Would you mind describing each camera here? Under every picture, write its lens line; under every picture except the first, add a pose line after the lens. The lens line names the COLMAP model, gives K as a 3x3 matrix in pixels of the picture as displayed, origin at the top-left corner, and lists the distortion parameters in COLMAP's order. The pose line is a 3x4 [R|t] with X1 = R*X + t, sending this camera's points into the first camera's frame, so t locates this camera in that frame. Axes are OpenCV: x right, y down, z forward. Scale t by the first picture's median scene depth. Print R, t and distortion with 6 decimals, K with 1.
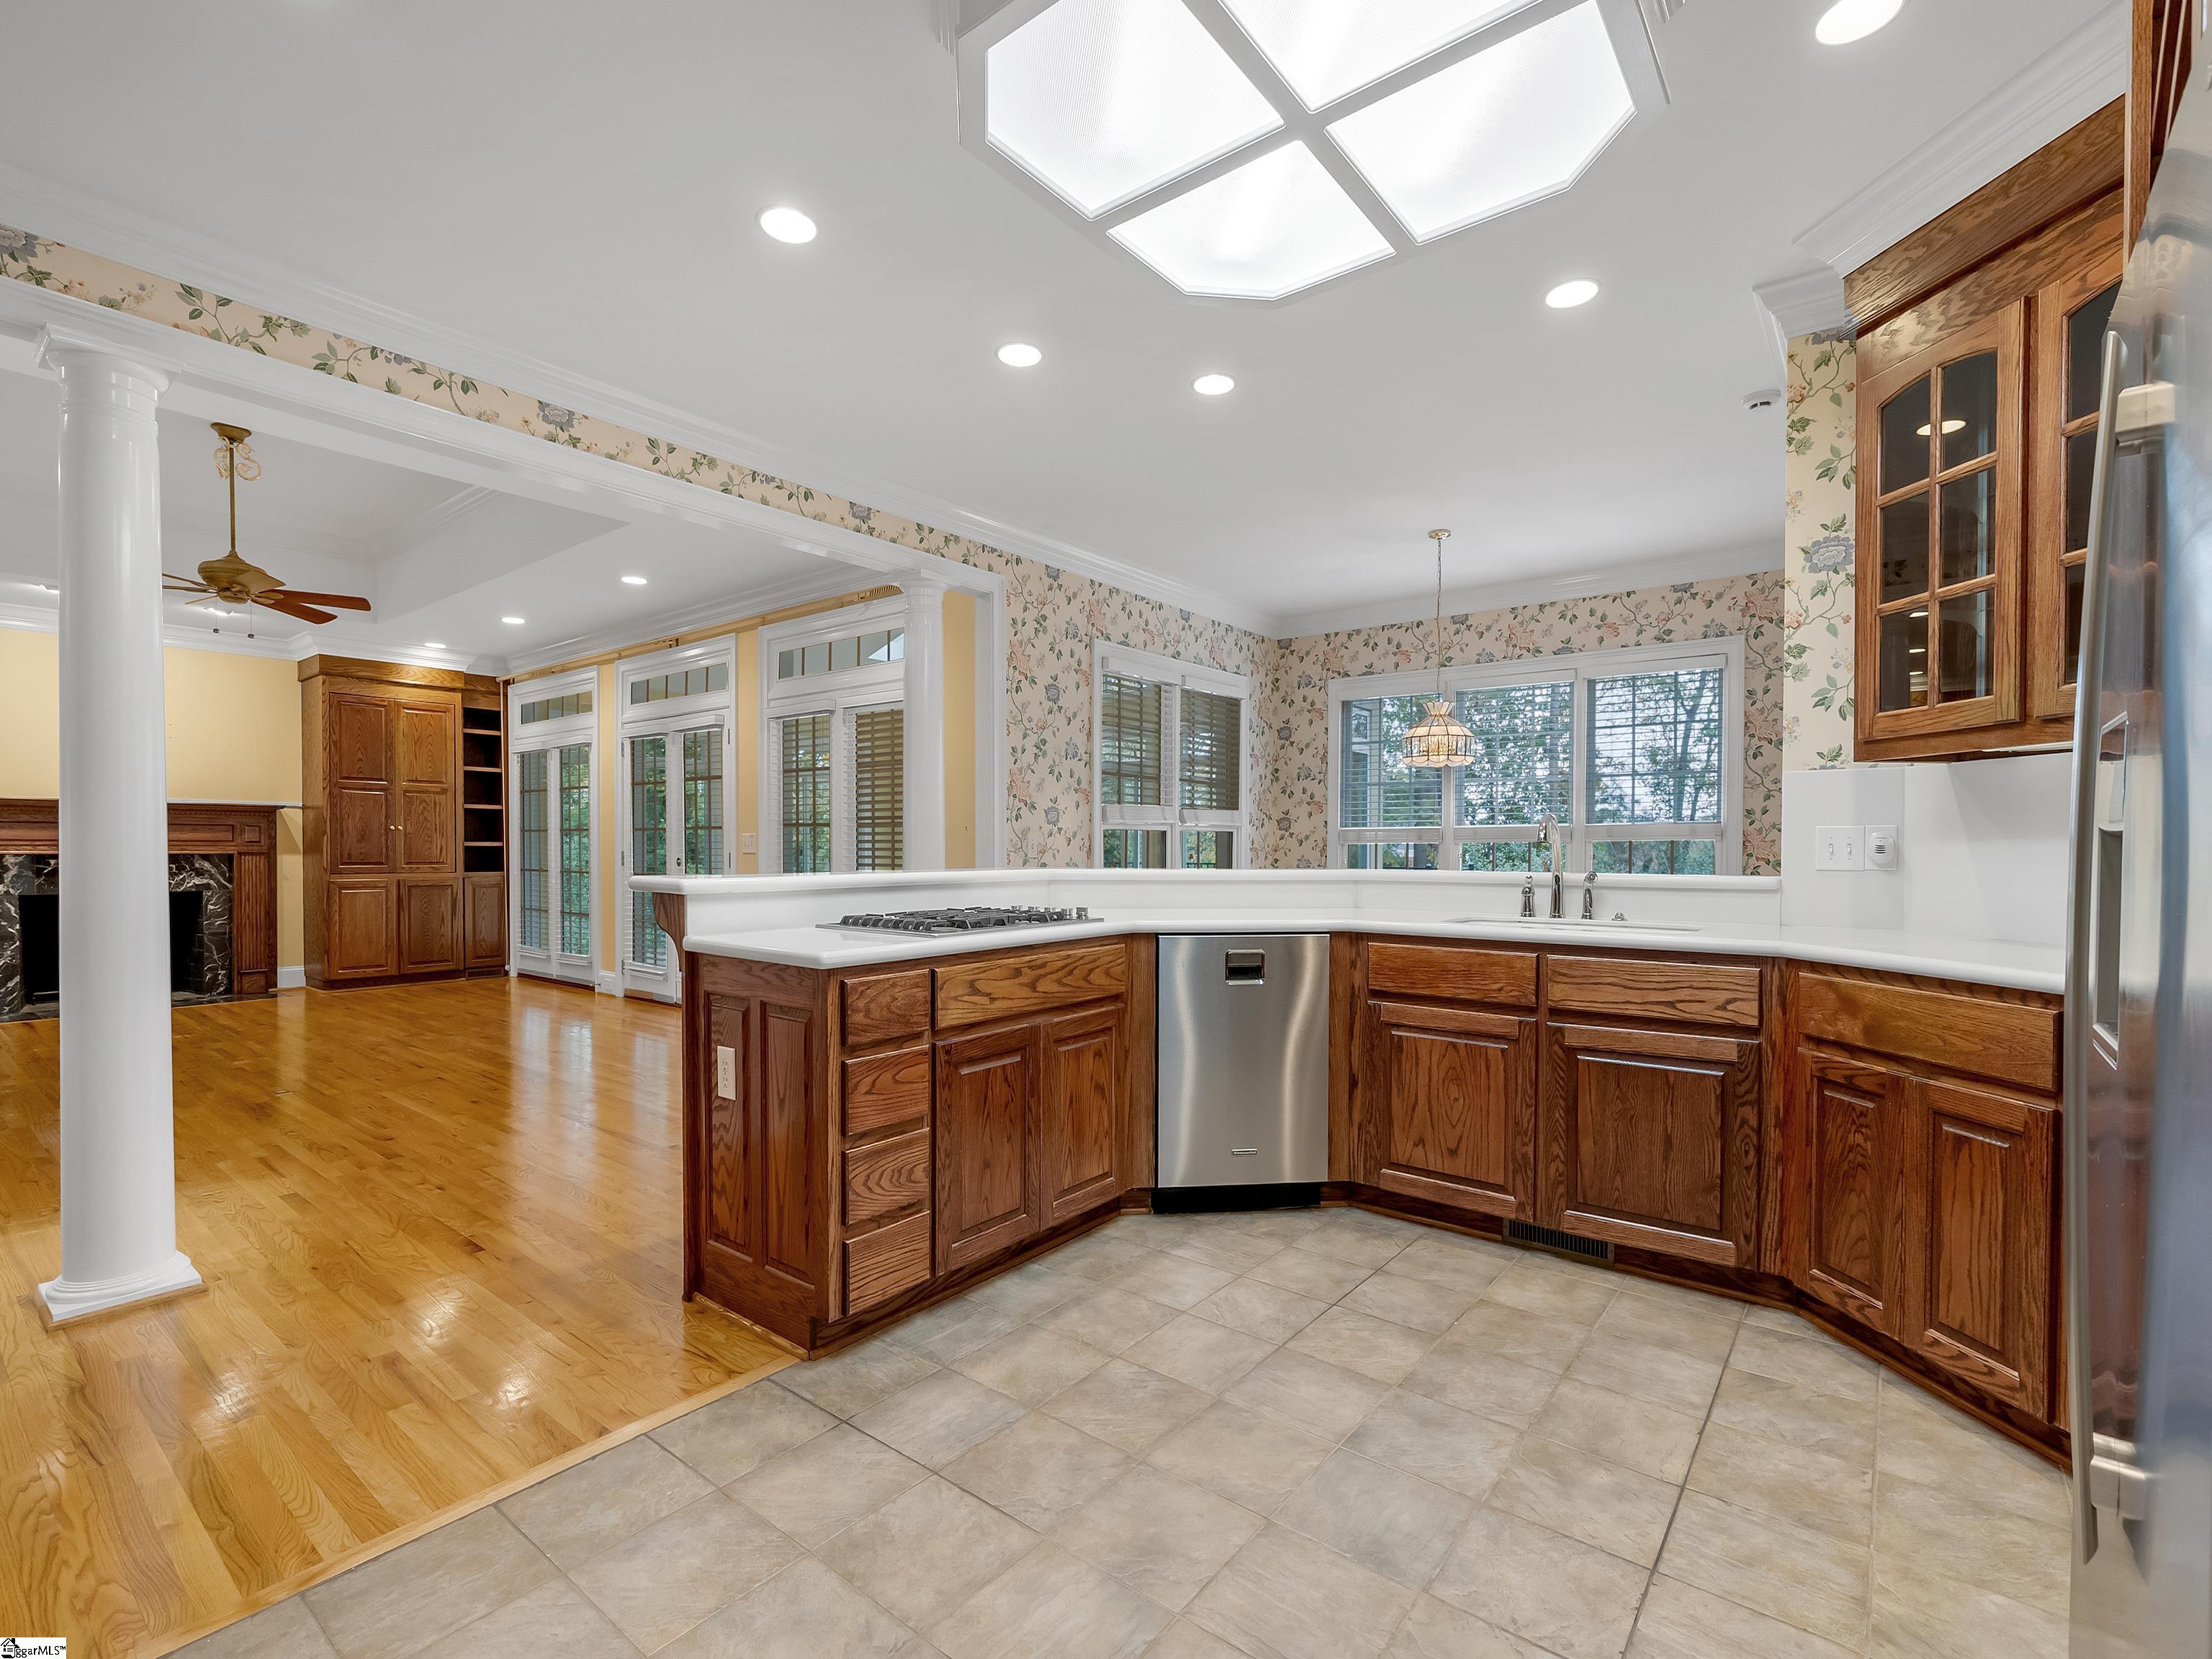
lens RADIAL K [[1004.0, 0, 1107.5], [0, 1004.0, 861.4], [0, 0, 1]] dist [-0.003702, 0.002673]
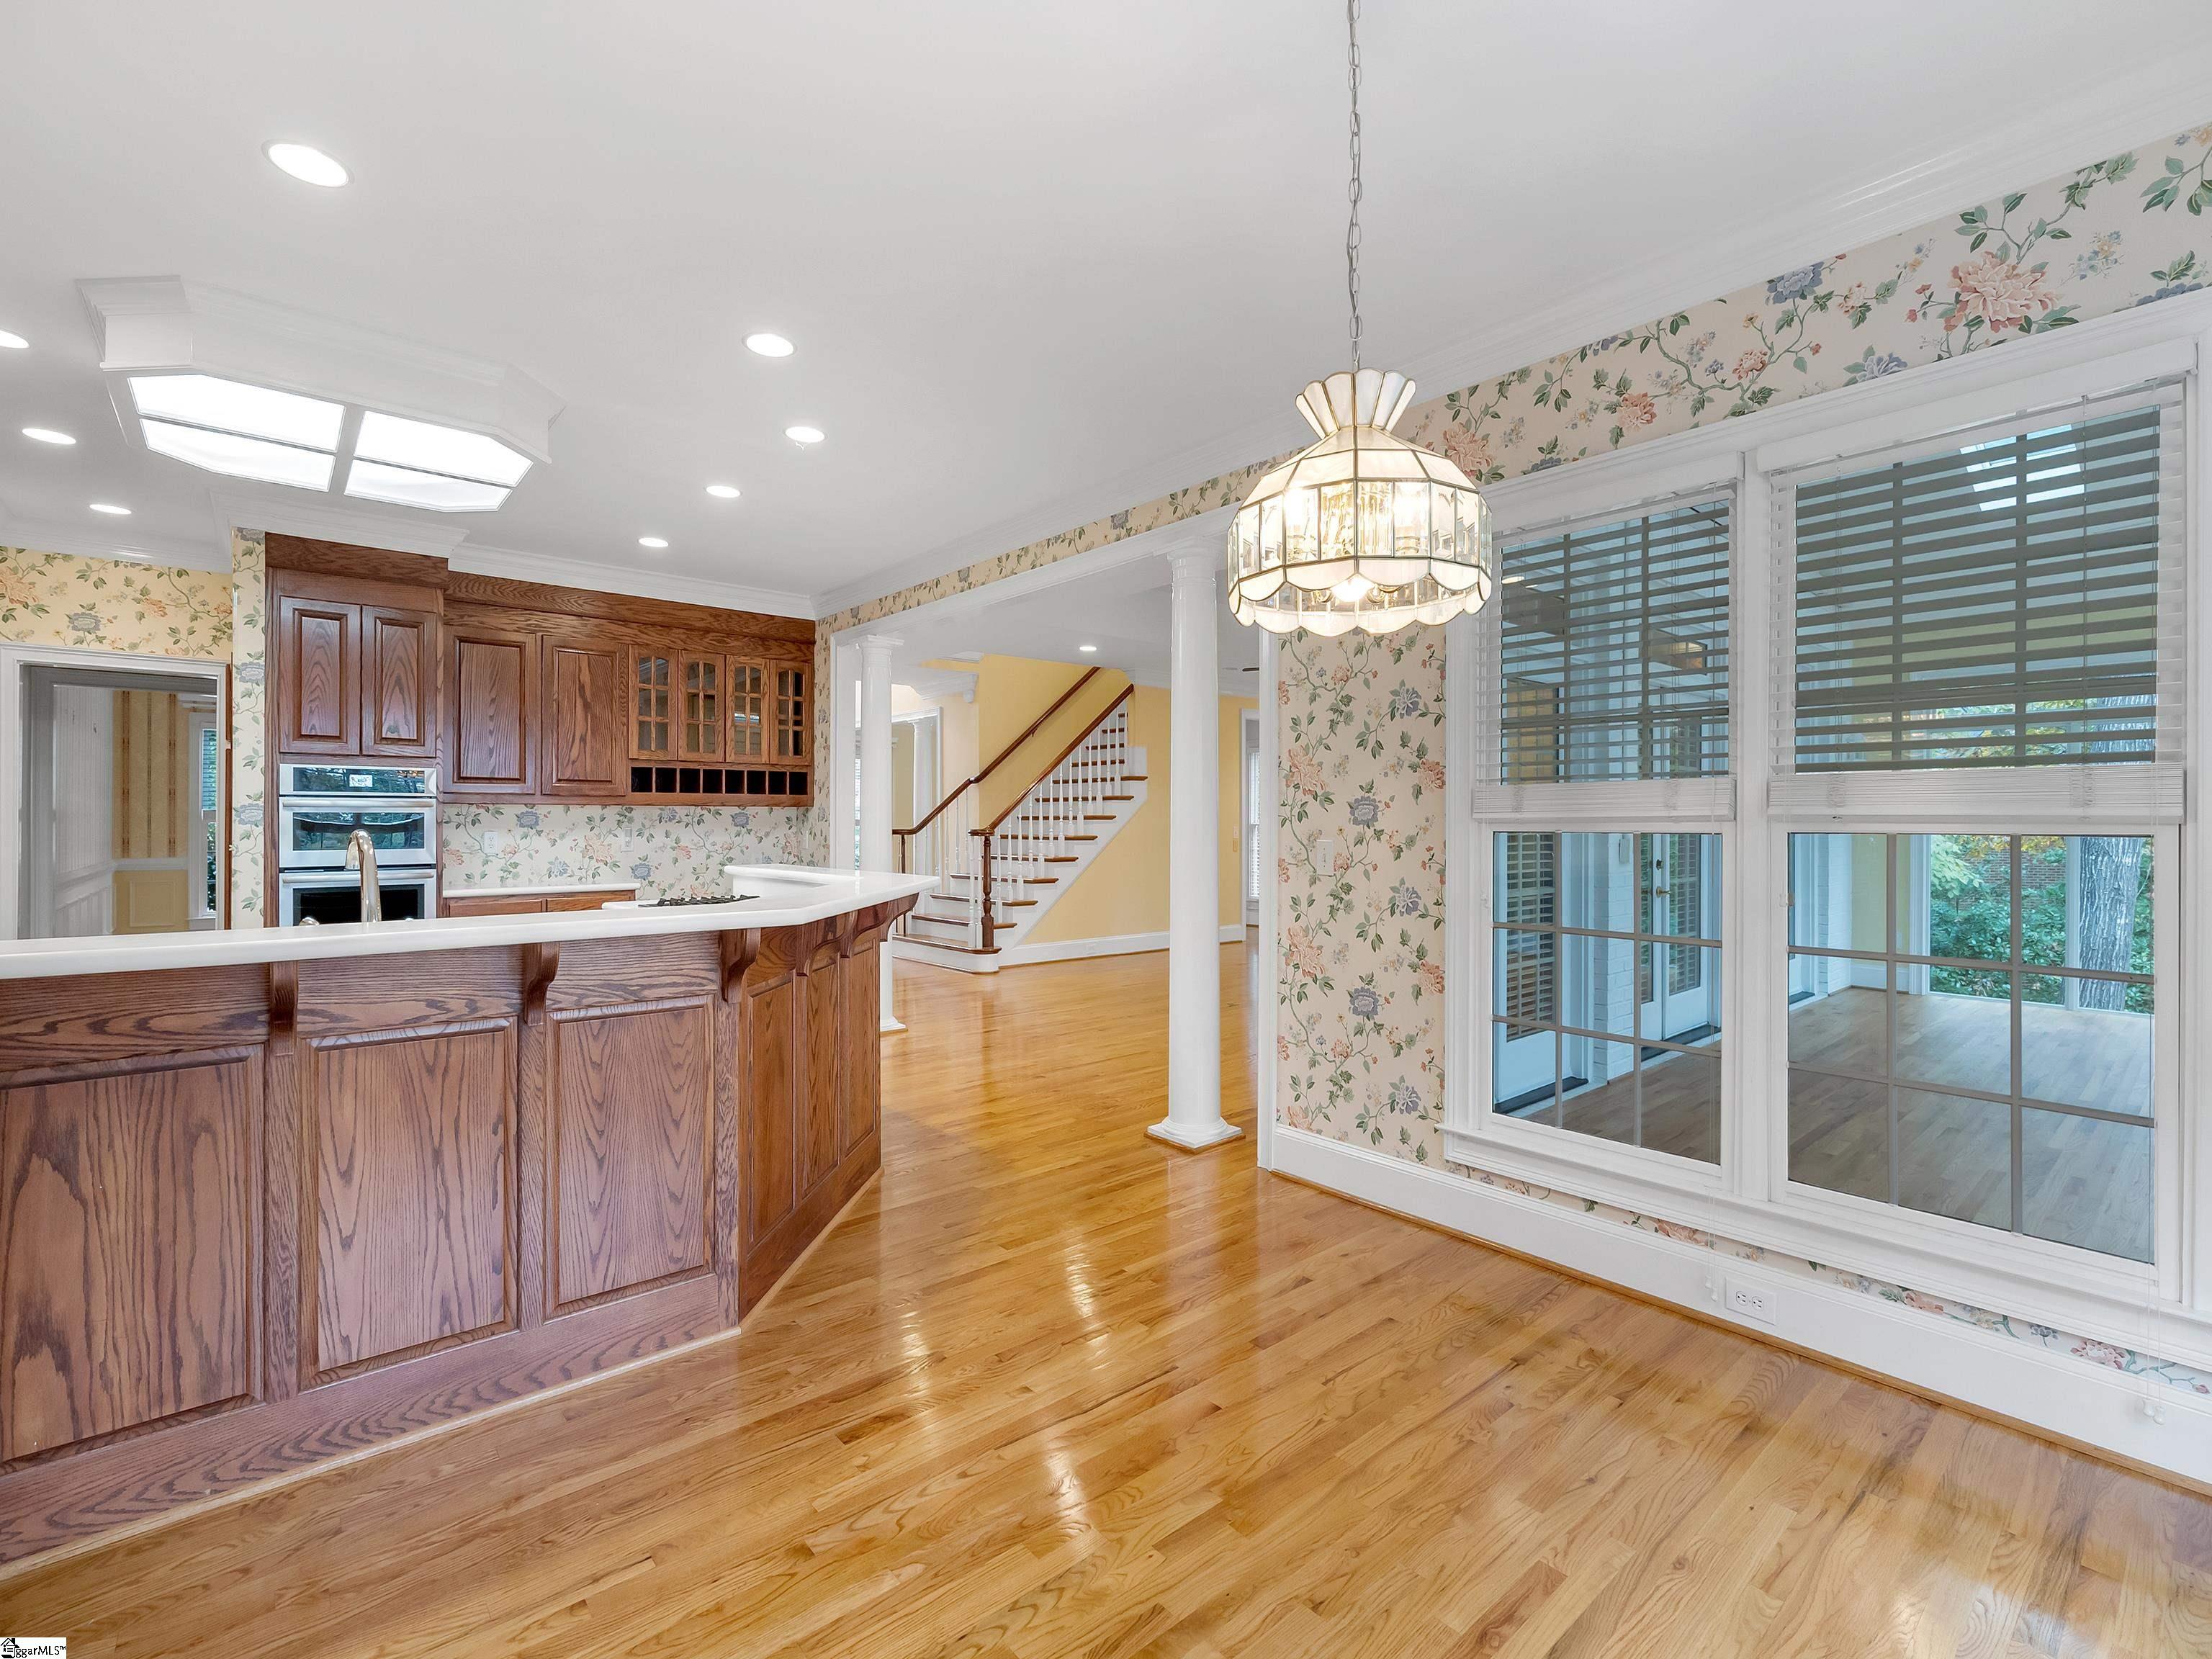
lens RADIAL K [[1004.0, 0, 1107.7], [0, 1004.0, 827.0], [0, 0, 1]] dist [-0.003702, 0.002673]
pose [[-0.188814, 0.003819, -0.982006, 0.414499], [-0.014489, 0.999873, 0.006675, -0.025640], [0.981906, 0.015489, -0.188734, 0.656740]]
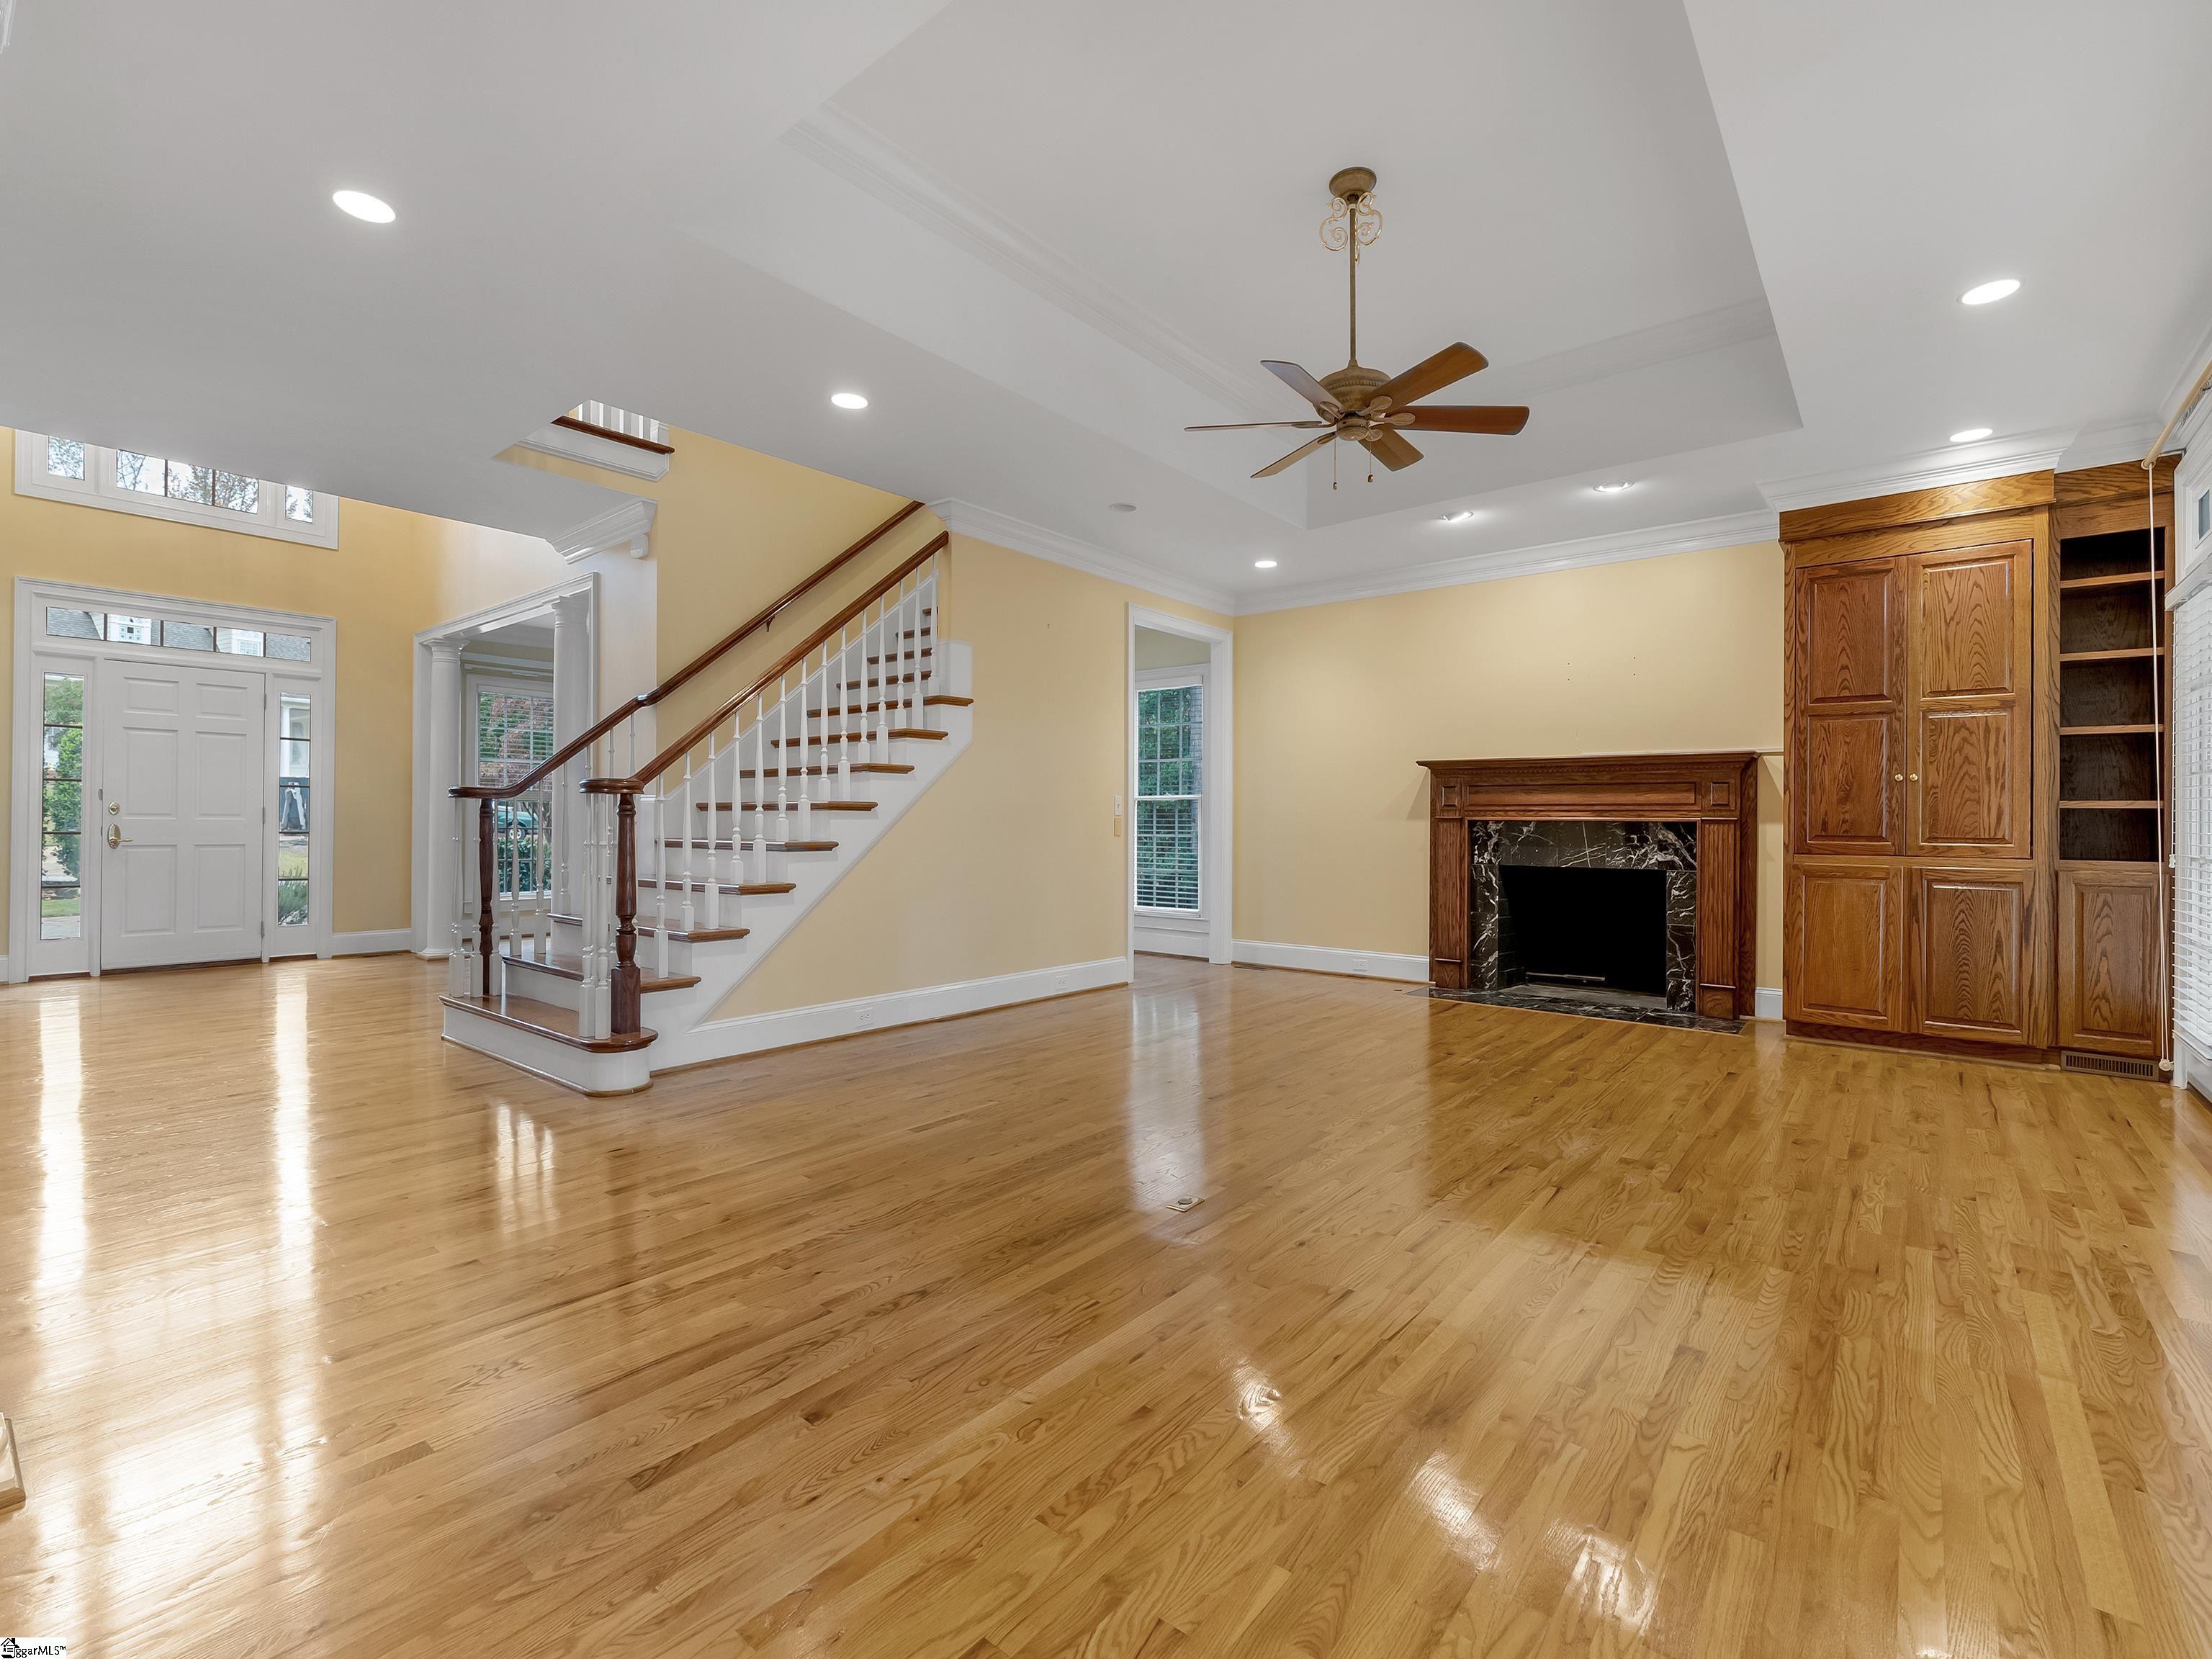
lens RADIAL K [[1004.0, 0, 1096.2], [0, 1004.0, 815.5], [0, 0, 1]] dist [-0.003702, 0.002673]
pose [[-0.013857, -0.009455, -0.999859, -0.133031], [-0.022157, 0.999713, -0.009147, 0.004304], [0.999658, 0.022027, -0.014063, 0.565181]]
